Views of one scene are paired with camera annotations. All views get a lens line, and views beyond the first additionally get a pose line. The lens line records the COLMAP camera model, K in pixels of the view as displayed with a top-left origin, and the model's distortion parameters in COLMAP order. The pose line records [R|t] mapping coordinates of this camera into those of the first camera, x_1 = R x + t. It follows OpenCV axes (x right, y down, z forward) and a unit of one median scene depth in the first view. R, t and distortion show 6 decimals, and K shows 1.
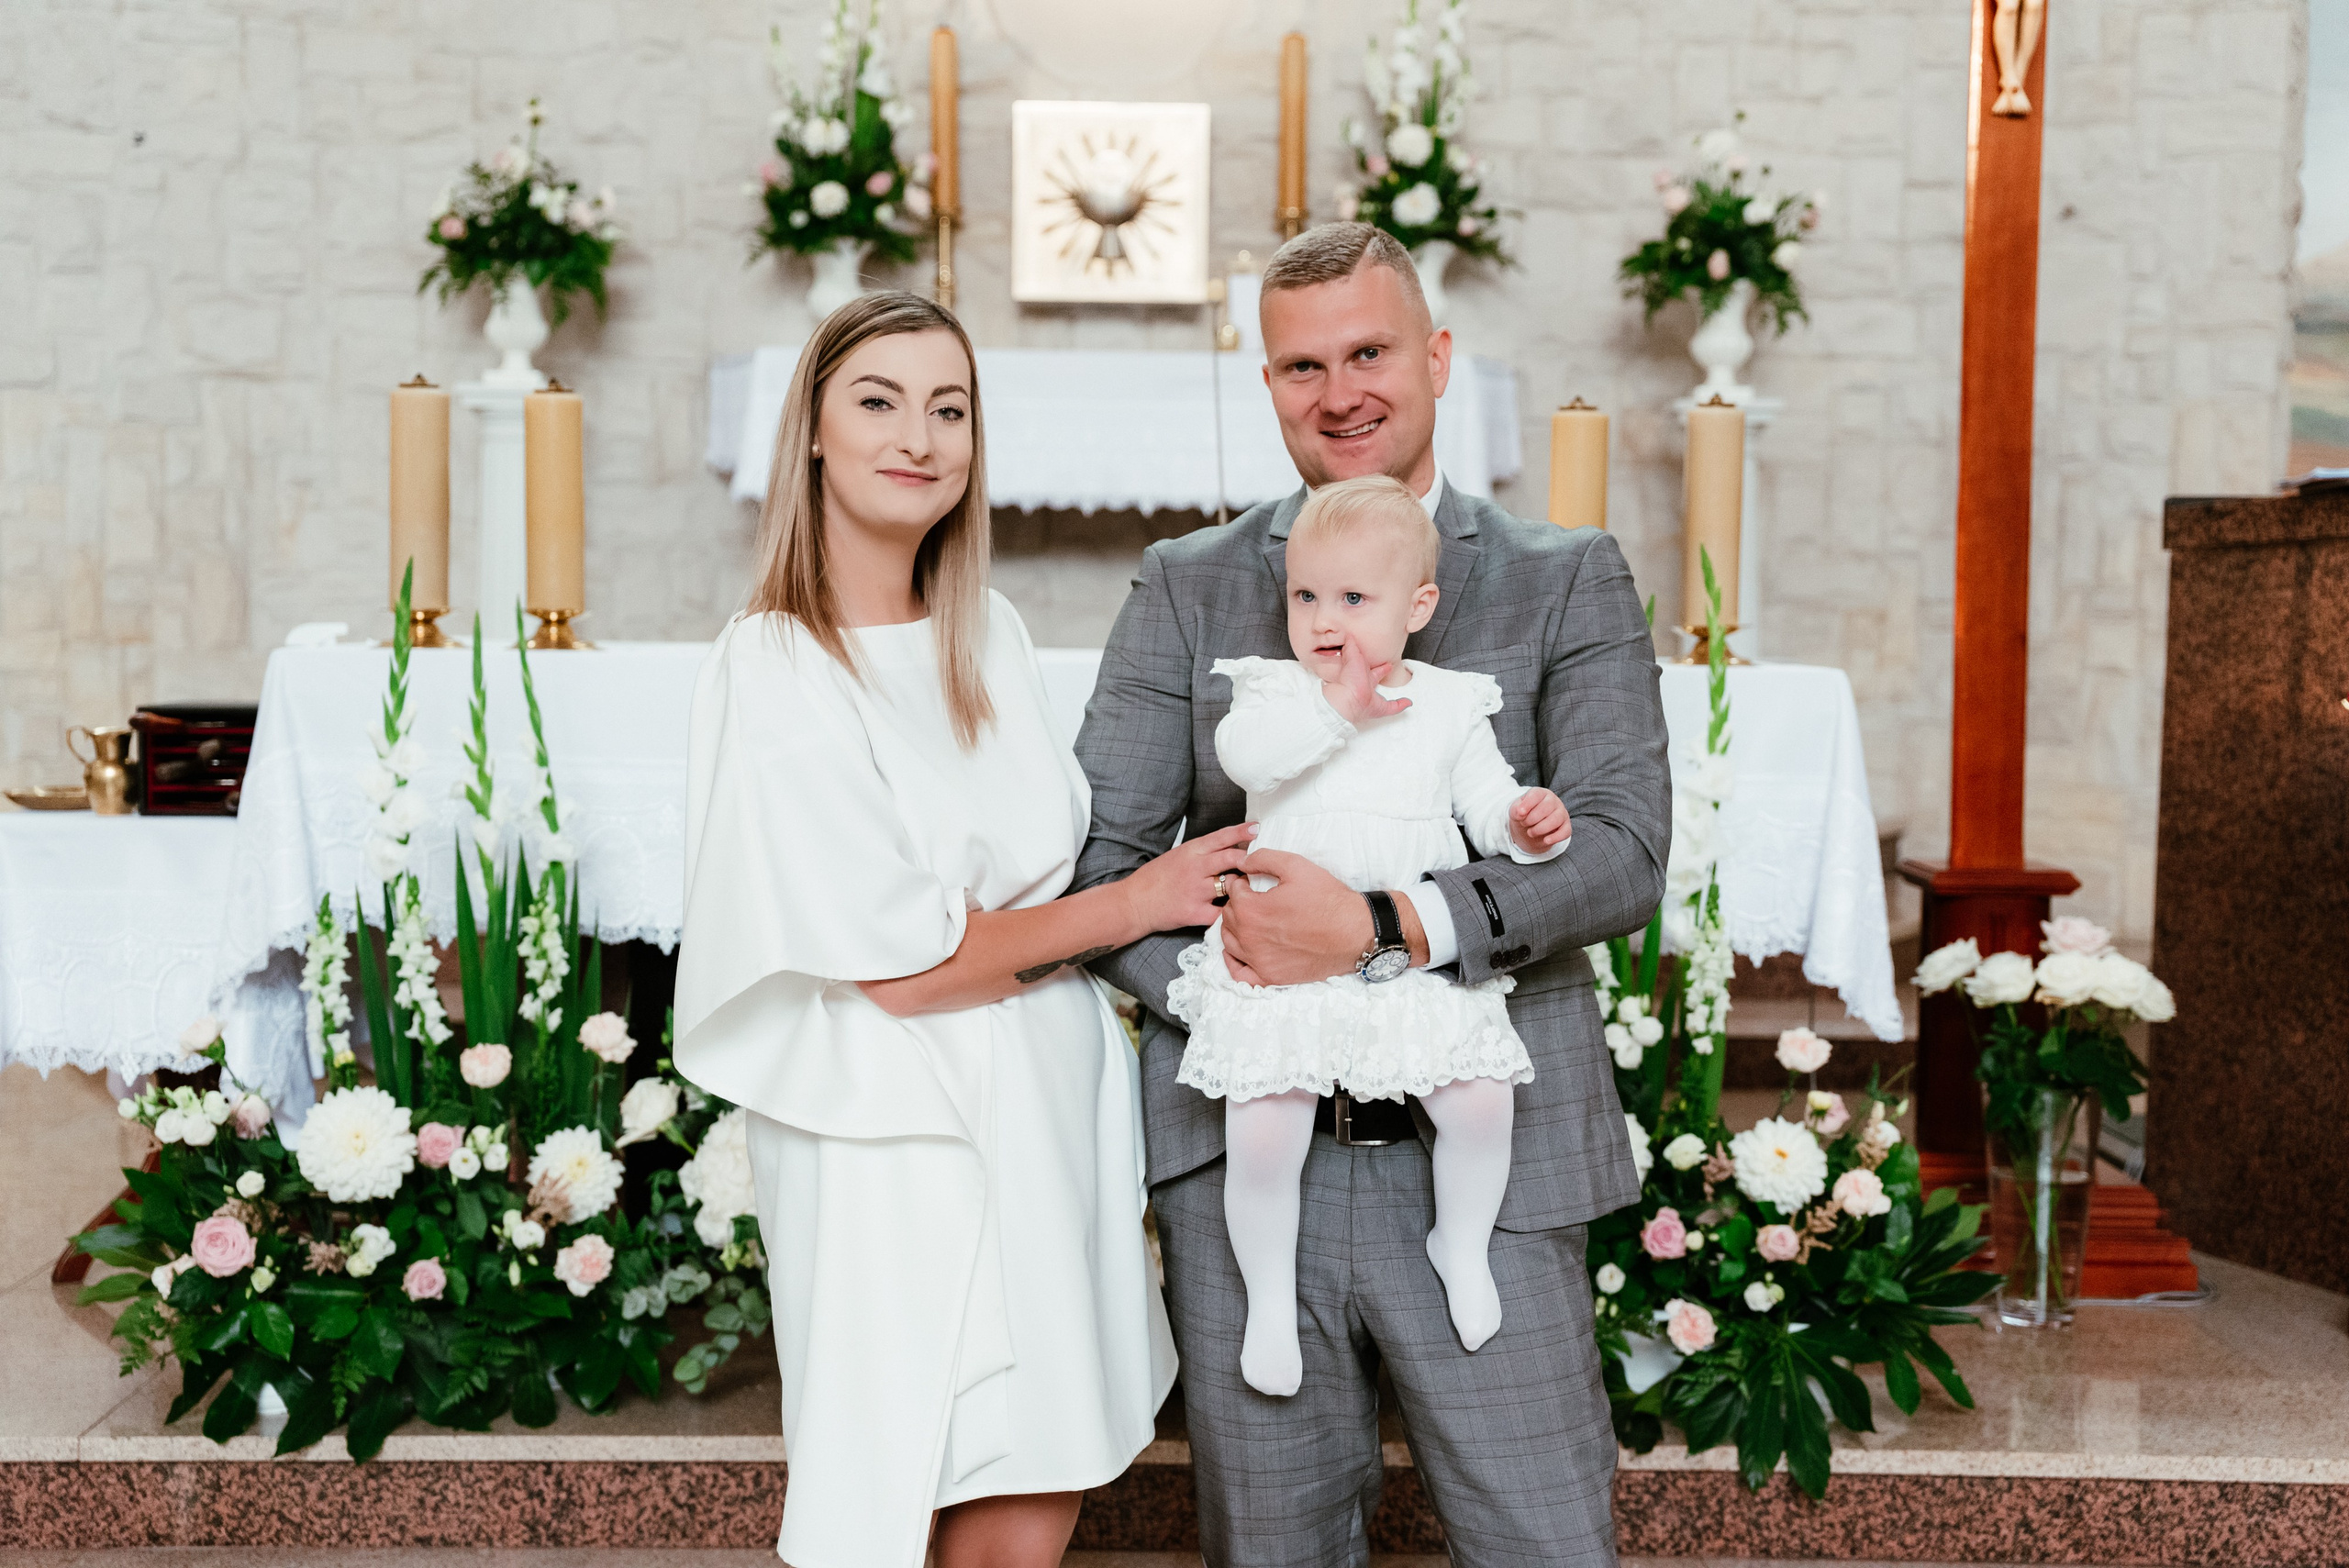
lens RADIAL K [[3348.9, 0, 1174.5], [0, 3348.9, 784.0], [0, 0, 1]] dist [0.084266, 0.152989]
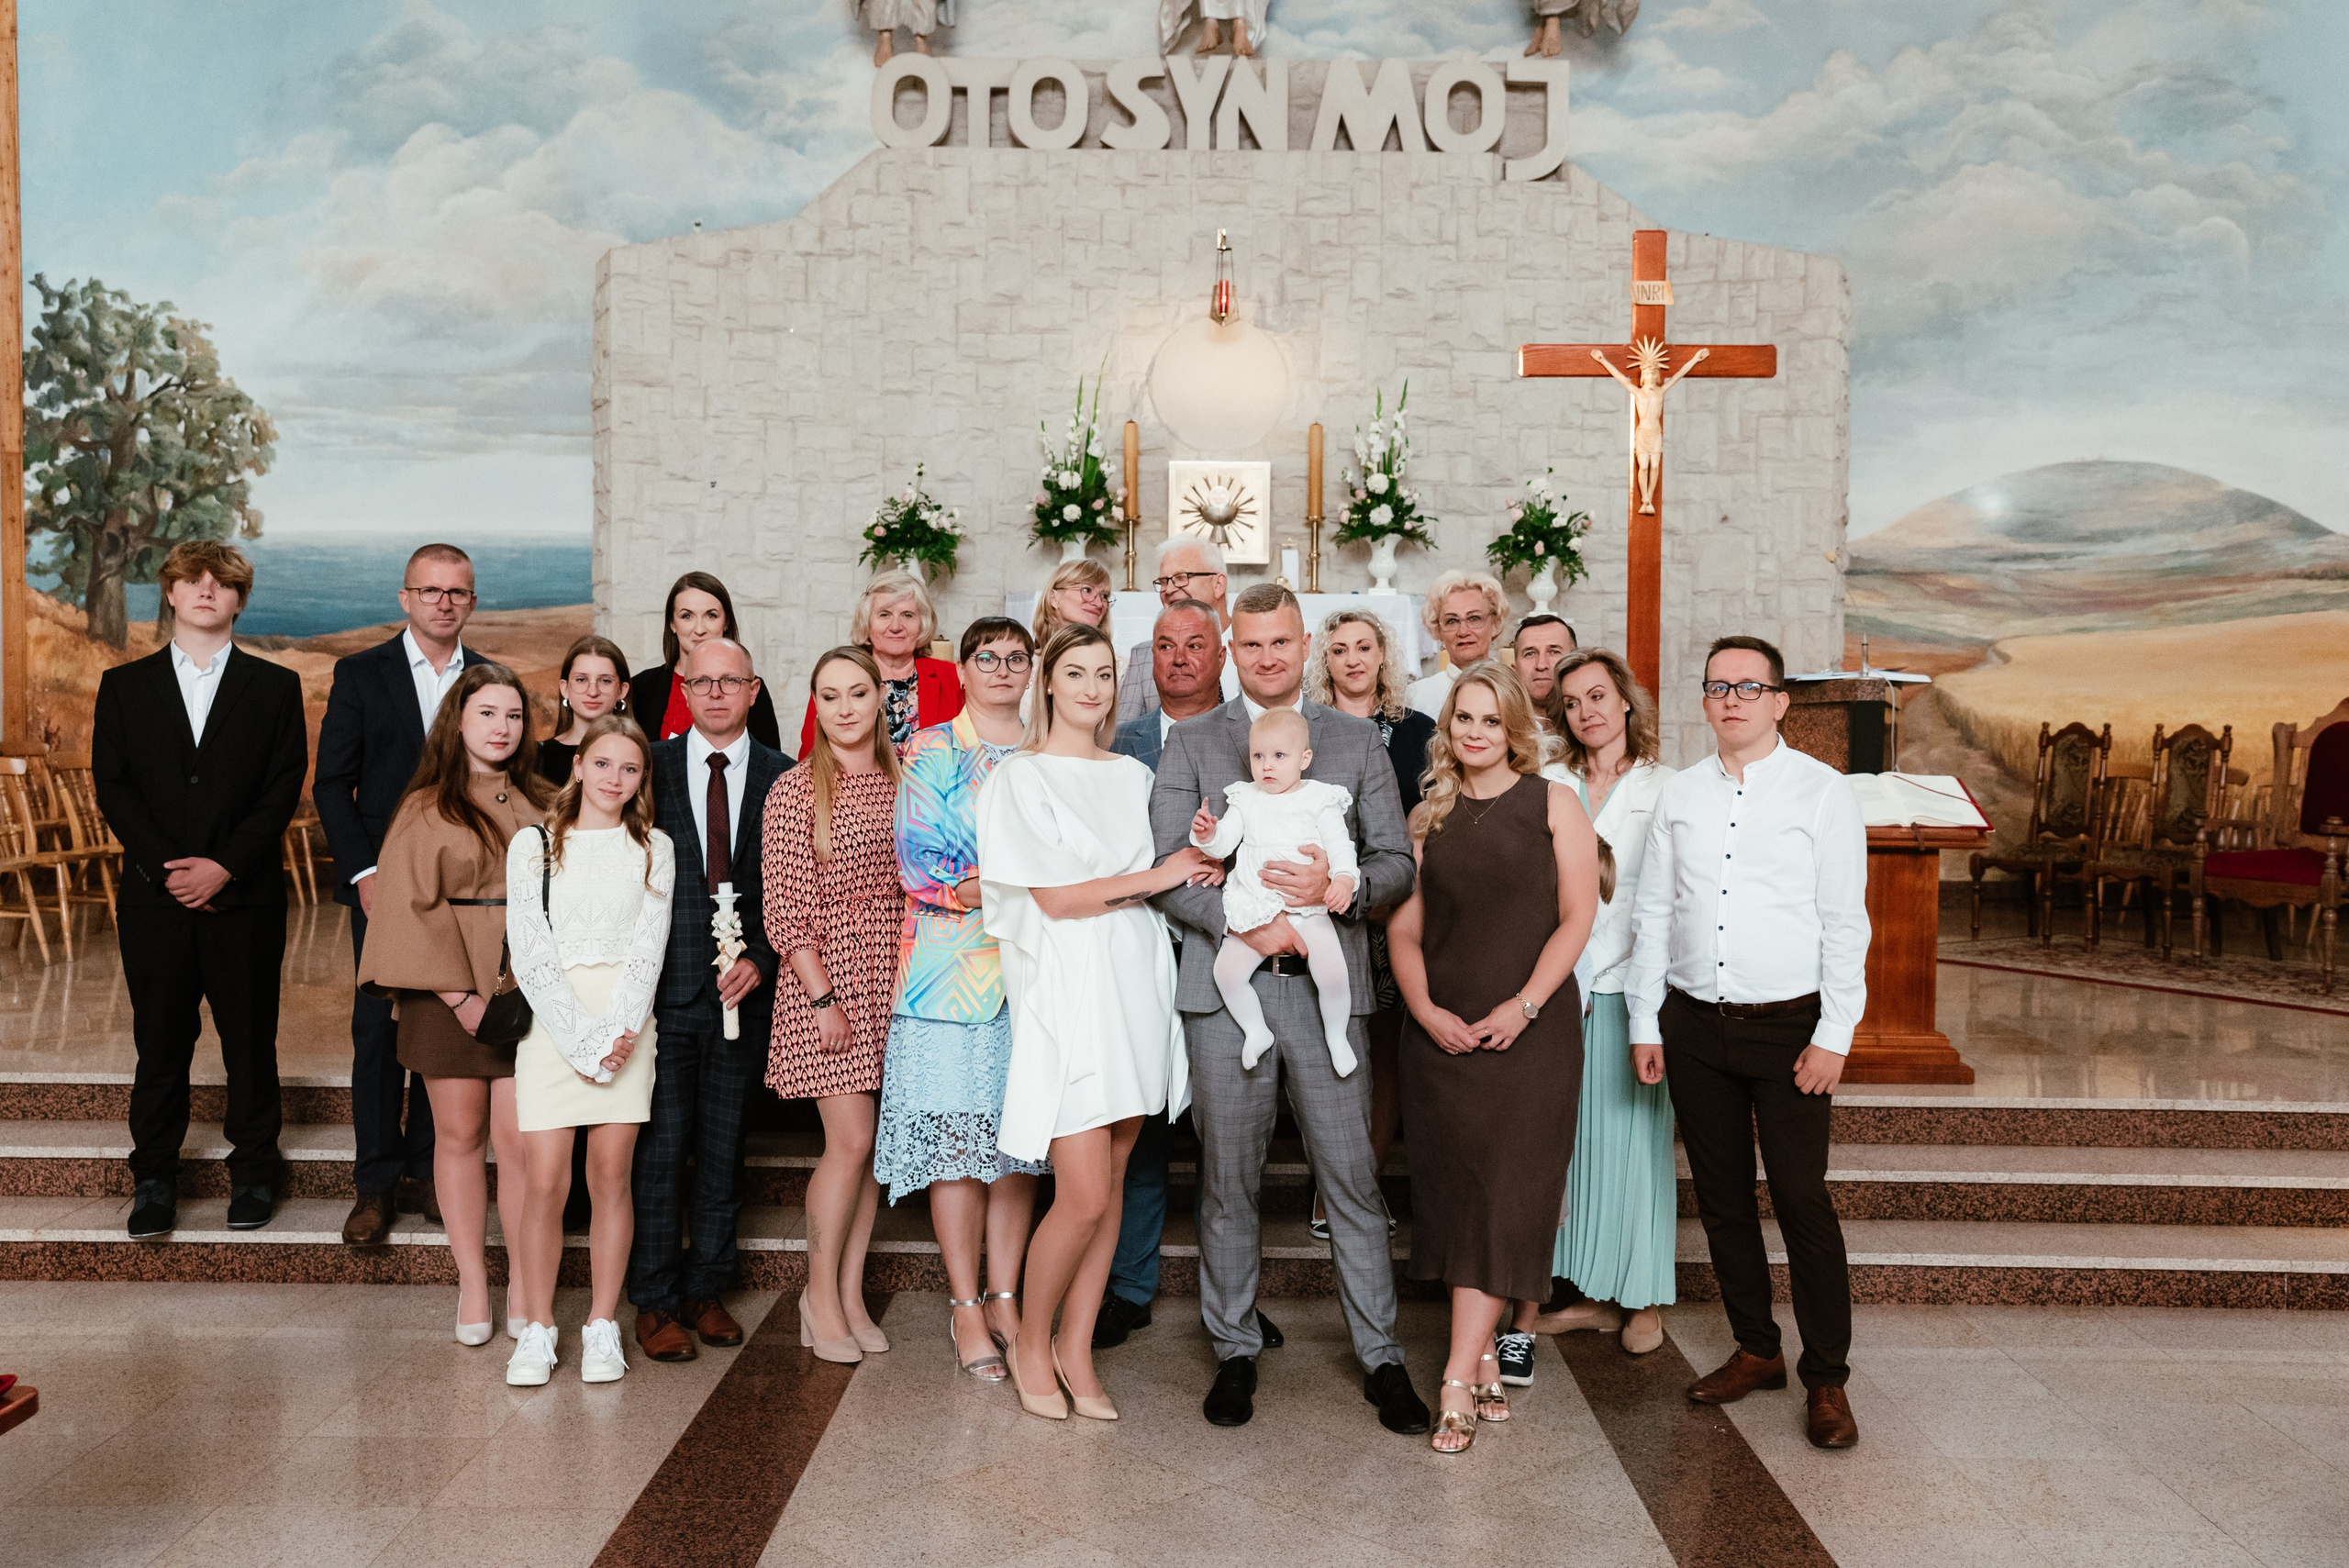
lens RADIAL K [[2796.0, 0, 1174.5], [0, 2796.0, 784.0], [0, 0, 1]] dist [0.010895, 0.006259]
pose [[0.999987, -0.000500, -0.005044, -0.052739], [0.000400, 0.999803, -0.019840, 0.015321], [0.005053, 0.019838, 0.999790, -0.826633]]
